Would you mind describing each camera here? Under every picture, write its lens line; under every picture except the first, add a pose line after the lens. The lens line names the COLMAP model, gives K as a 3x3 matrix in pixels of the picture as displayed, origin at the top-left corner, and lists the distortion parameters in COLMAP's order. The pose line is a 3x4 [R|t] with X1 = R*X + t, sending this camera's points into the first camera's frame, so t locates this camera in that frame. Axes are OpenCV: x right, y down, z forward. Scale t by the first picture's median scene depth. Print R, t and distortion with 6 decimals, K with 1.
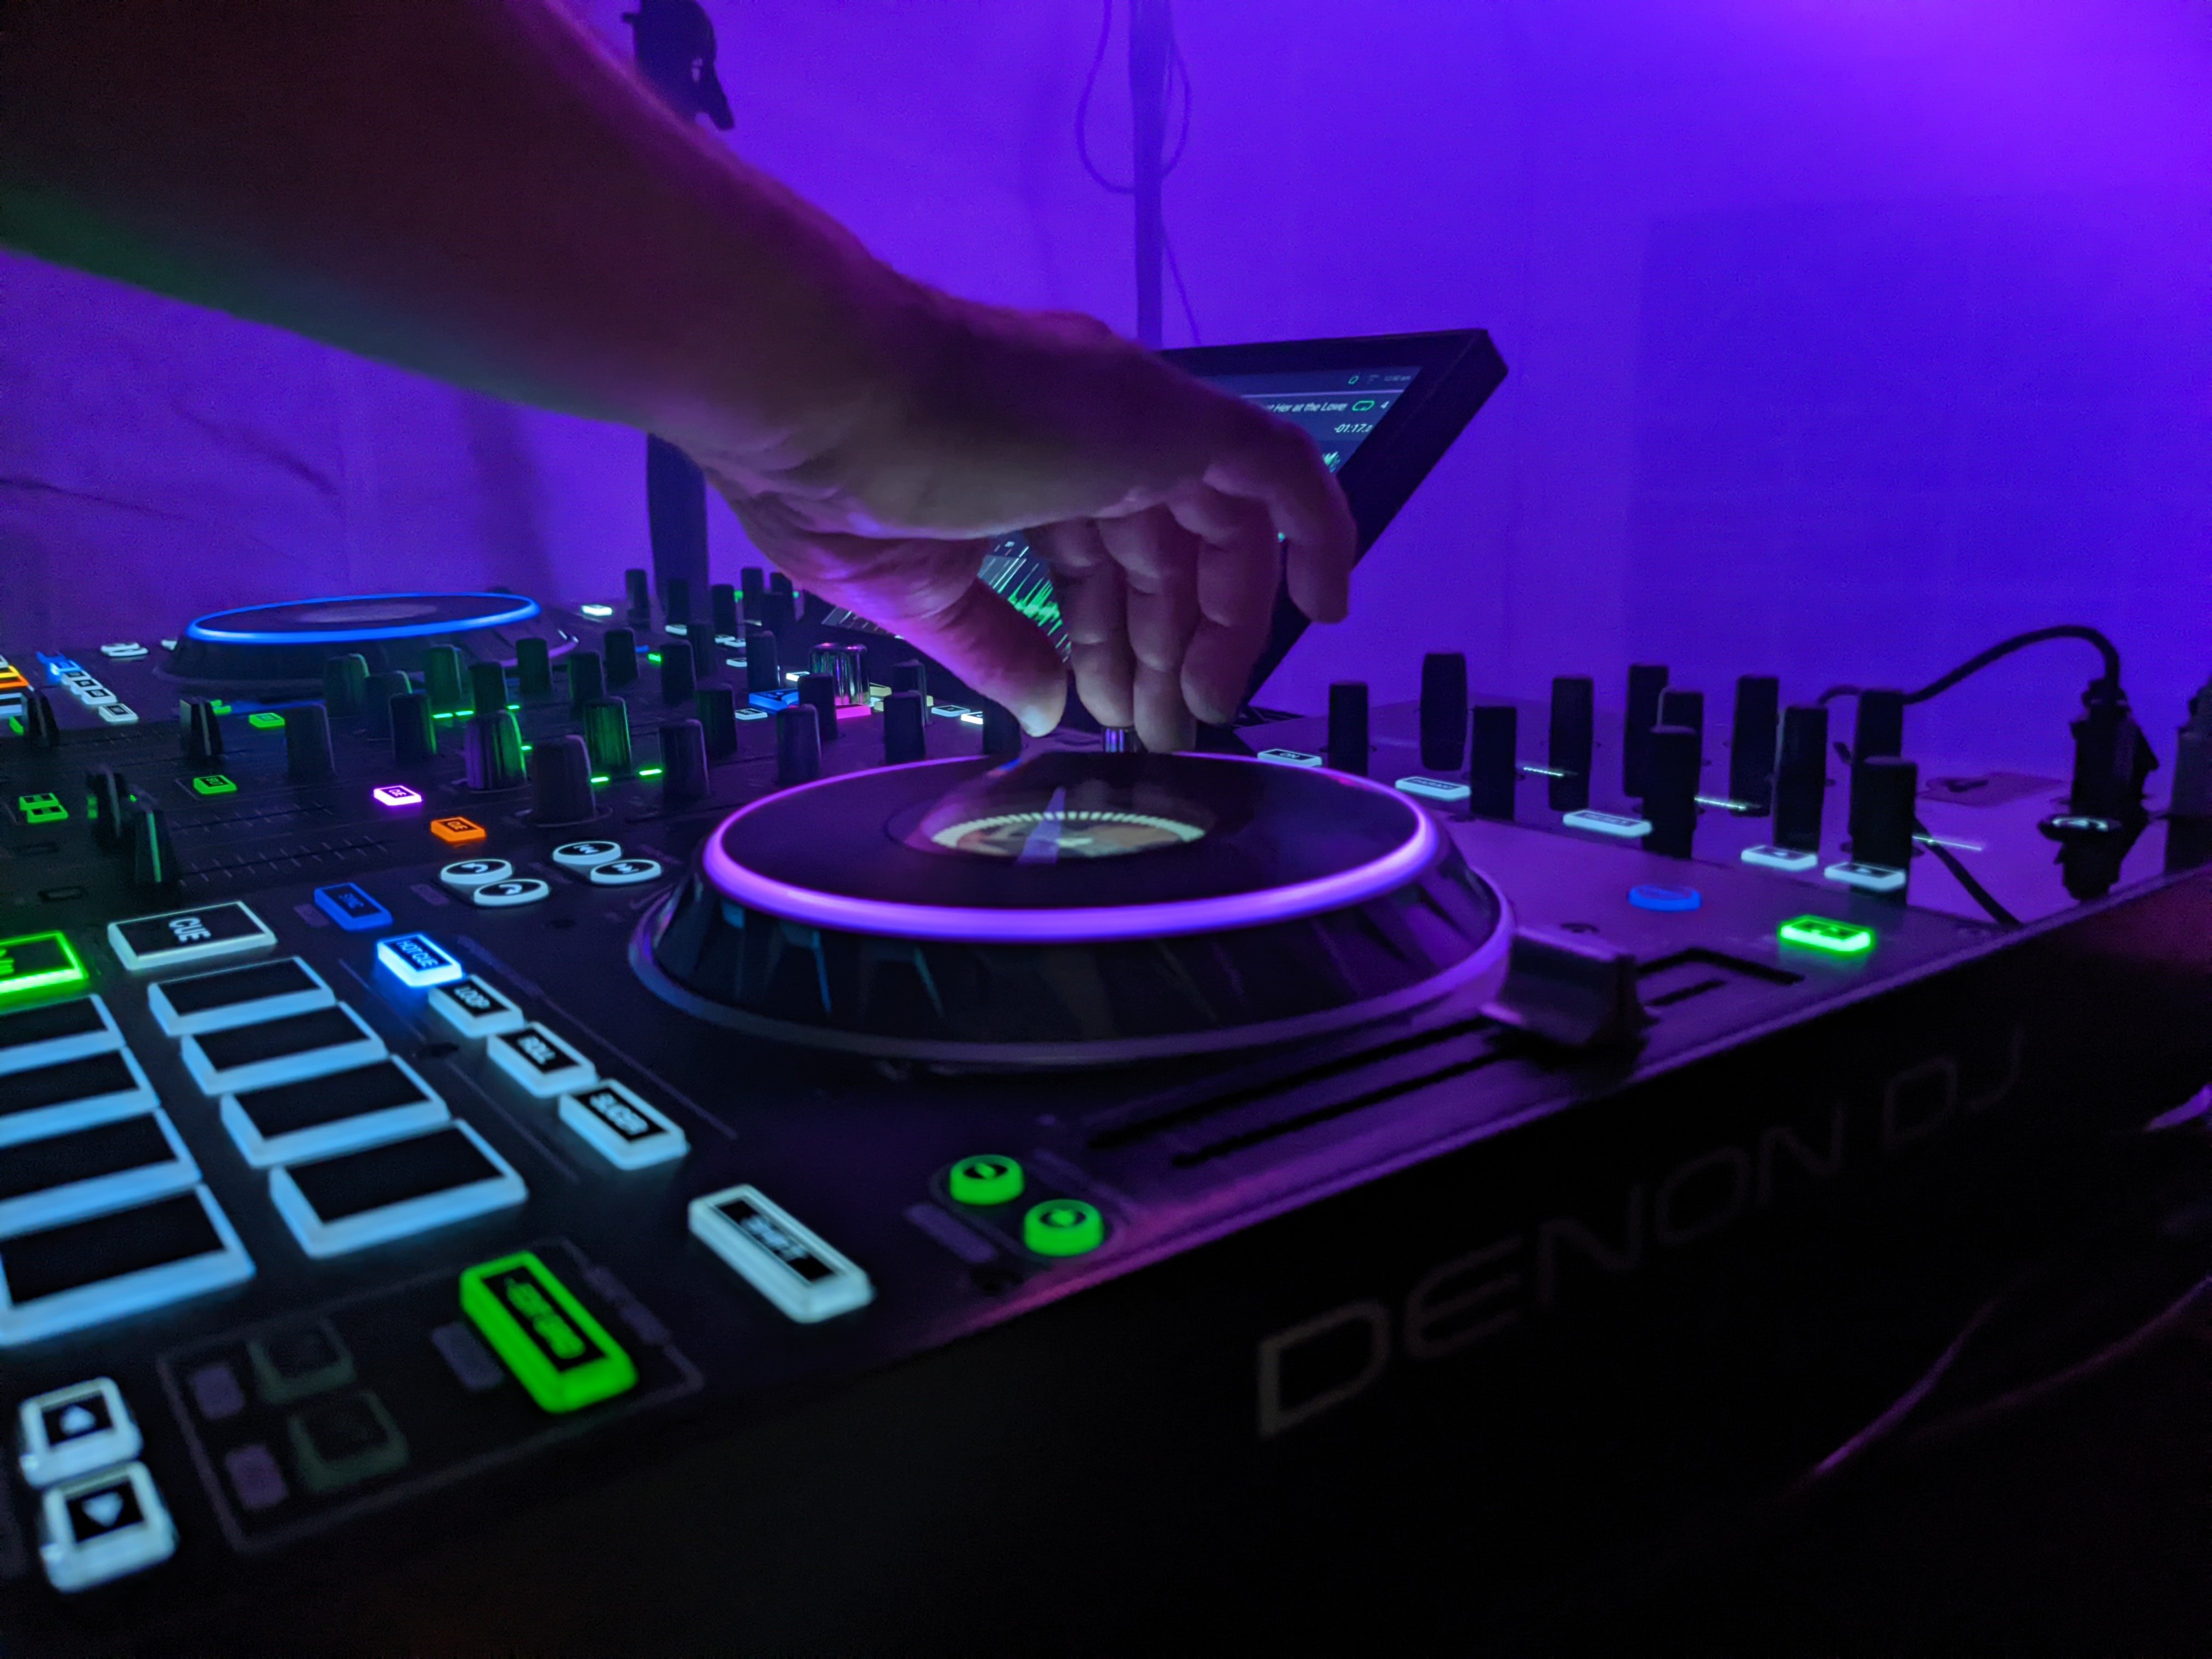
lens RADIAL K [[1748.0, 0, 1091.9], [0, 1748.0, 831.0], [0, 0, 1]] dist [-0.005900, 0.001904]
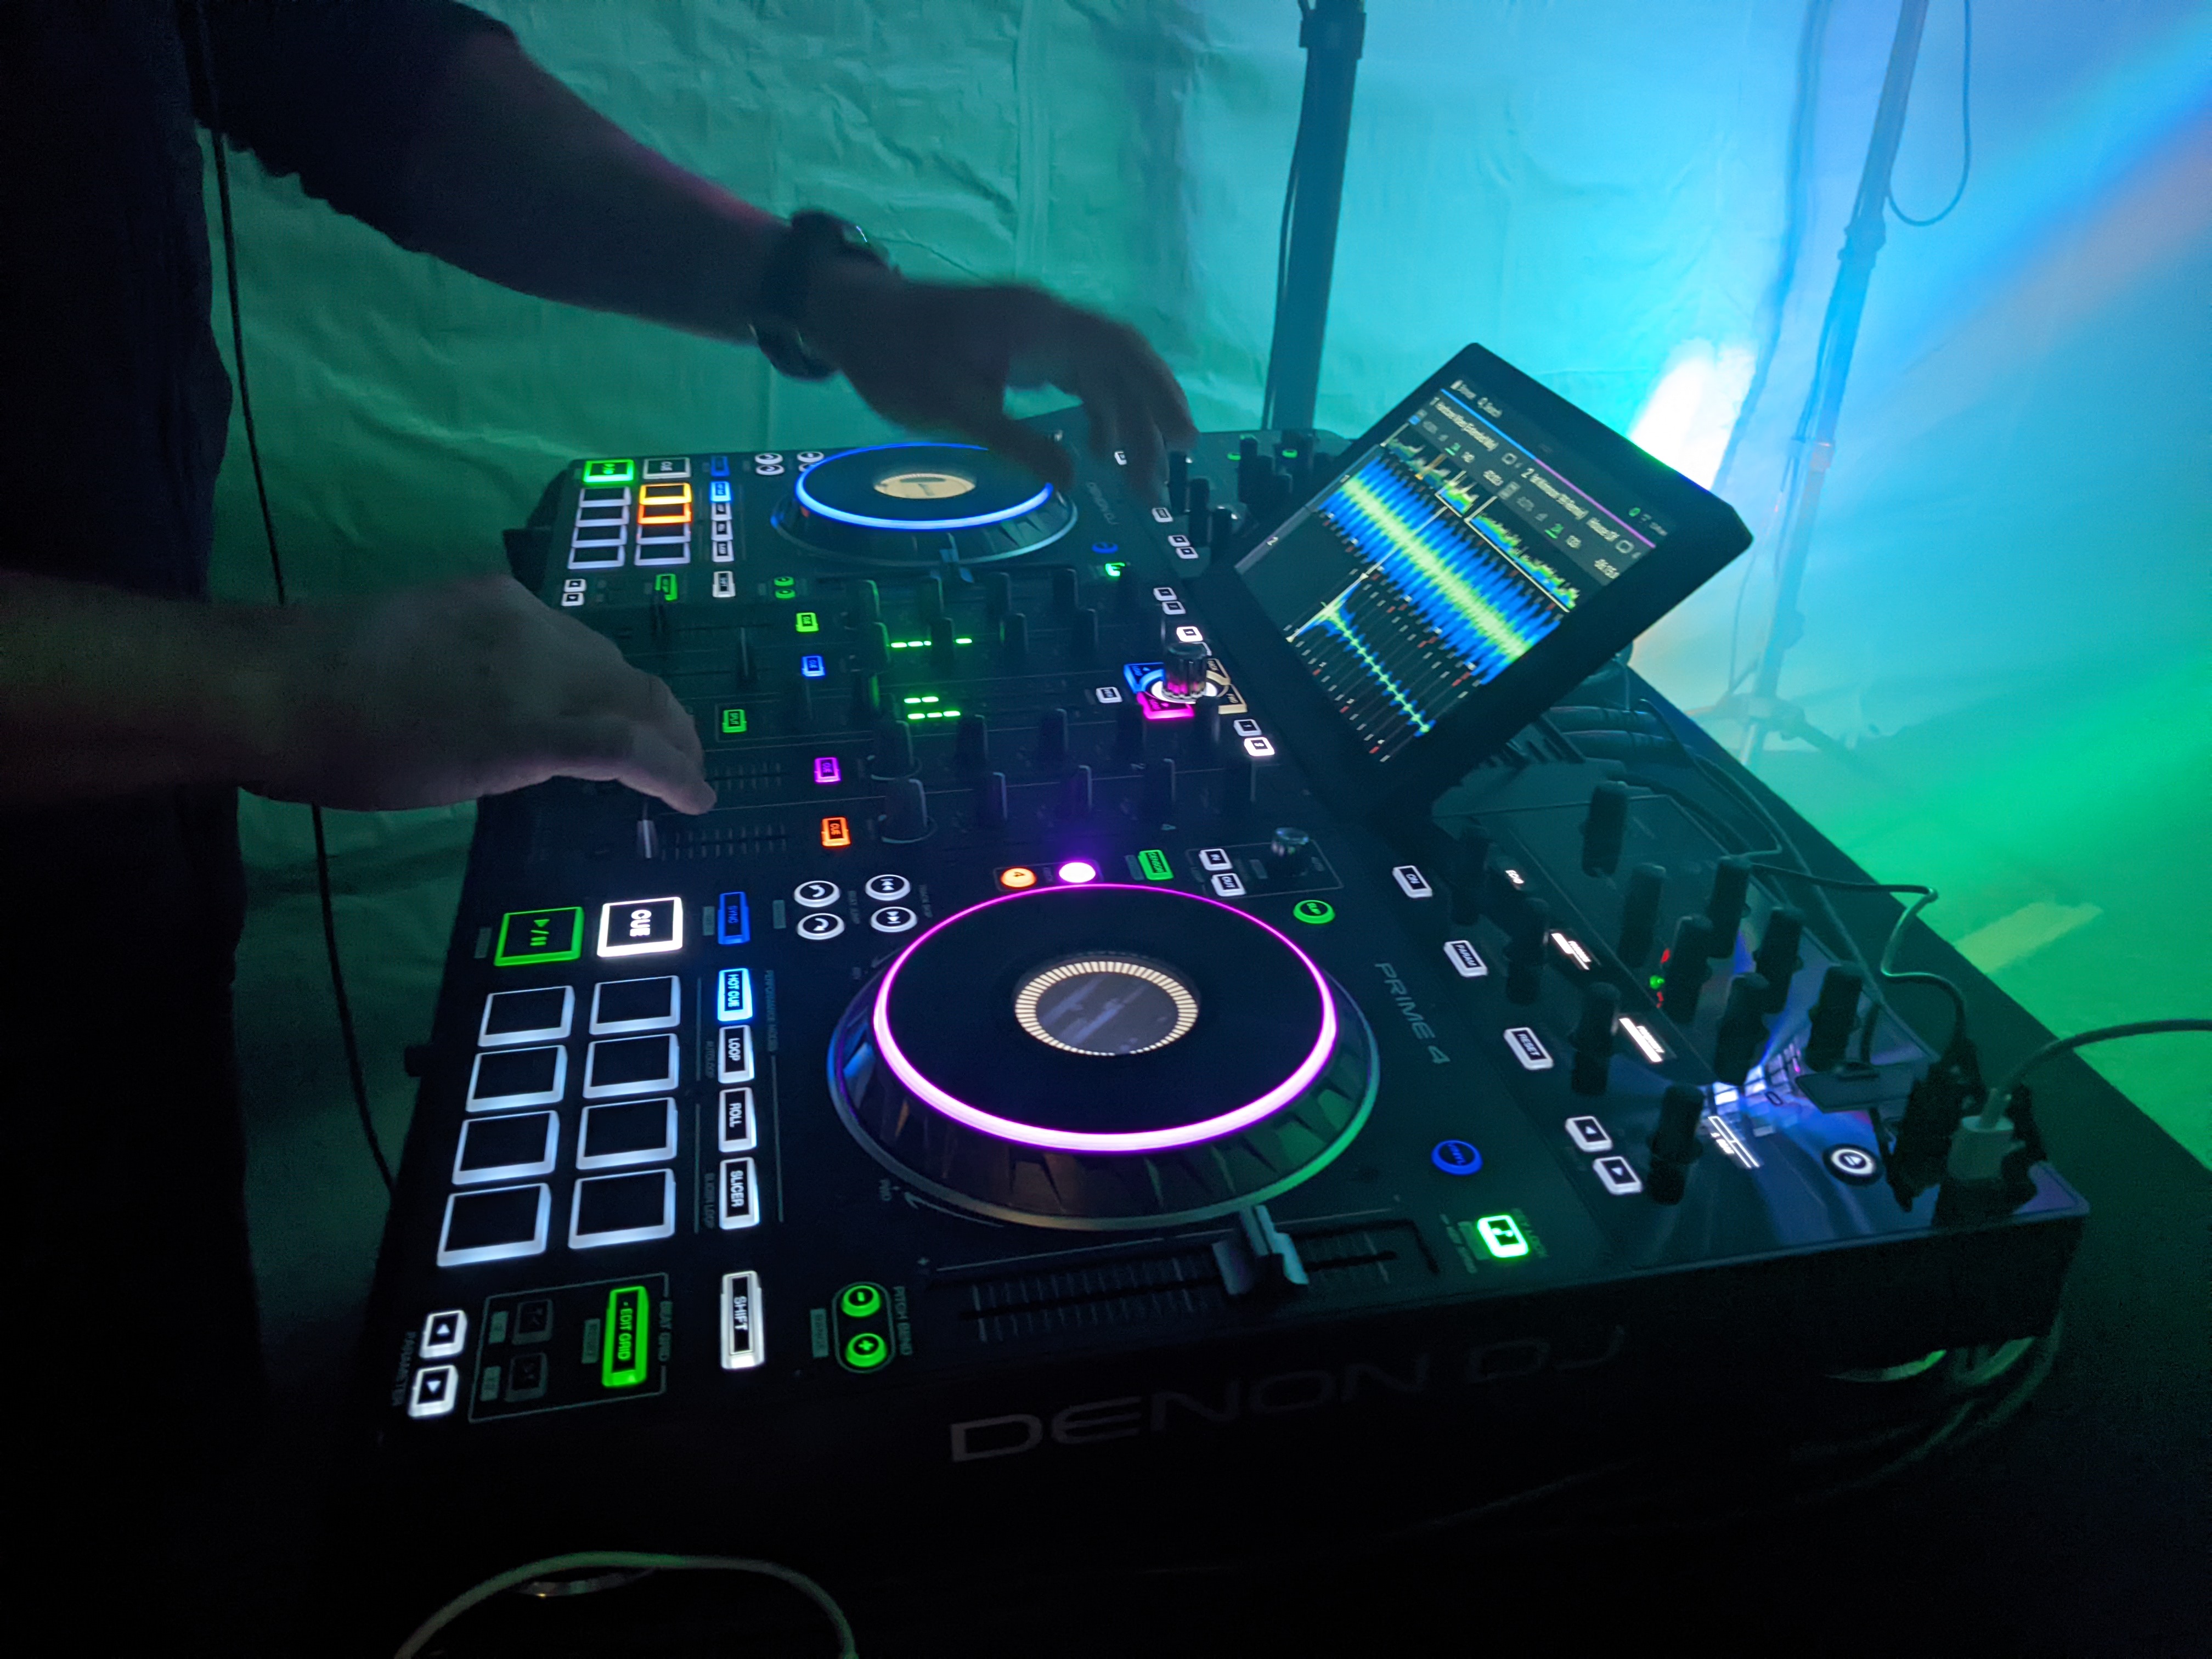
lens RADIAL K [[1753.4, 0, 1171.0], [0, 1753.4, 829.9], [0, 0, 1]] dist [0.045186, 0.002451]
pose [[0.918569, 0.236433, -0.316750, 0.719365], [-0.145889, 0.947589, 0.284238, -0.865806], [0.367352, -0.214882, 0.904919, -0.540977]]
